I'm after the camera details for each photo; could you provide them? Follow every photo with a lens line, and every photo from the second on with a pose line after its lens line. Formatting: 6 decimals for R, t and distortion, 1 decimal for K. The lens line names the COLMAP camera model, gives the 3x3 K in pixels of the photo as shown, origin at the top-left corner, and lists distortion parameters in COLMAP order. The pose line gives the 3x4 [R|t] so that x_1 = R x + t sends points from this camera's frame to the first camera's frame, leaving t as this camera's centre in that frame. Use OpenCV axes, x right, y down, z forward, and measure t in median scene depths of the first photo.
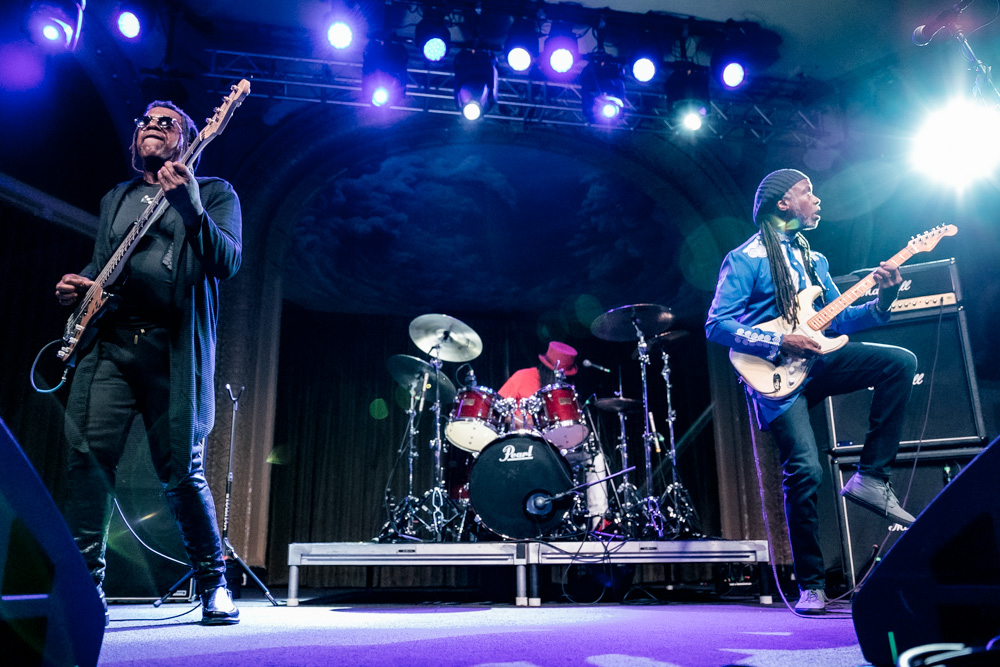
lens RADIAL K [[842.3, 0, 500.0], [0, 842.3, 333.5], [0, 0, 1]] dist [0.003970, 0.003524]
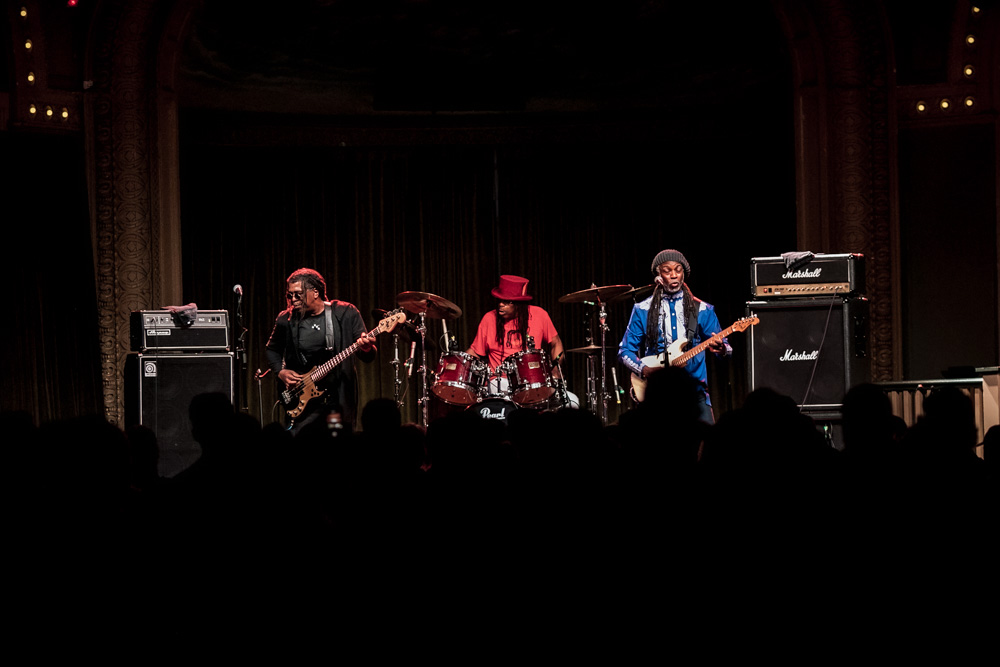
lens RADIAL K [[3934.8, 0, 500.0], [0, 3934.8, 333.5], [0, 0, 1]] dist [1.847208, 0.143017]
pose [[0.999637, -0.018154, -0.019924, 0.138252], [0.022498, 0.969049, 0.245843, -1.288753], [0.014844, -0.246202, 0.969105, -4.221453]]
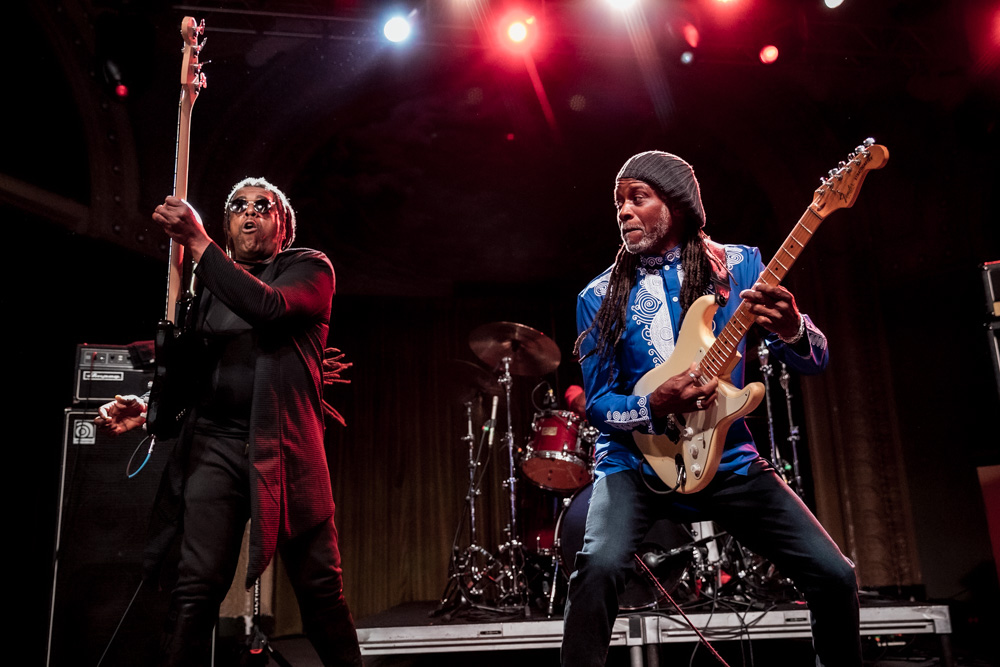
lens RADIAL K [[998.5, 0, 529.6], [0, 998.5, 330.0], [0, 0, 1]] dist [0.076379, 0.002323]
pose [[0.999277, -0.031005, 0.022010, -0.074179], [0.030015, 0.998582, 0.043956, -0.056501], [-0.023341, -0.043264, 0.998791, 0.059386]]
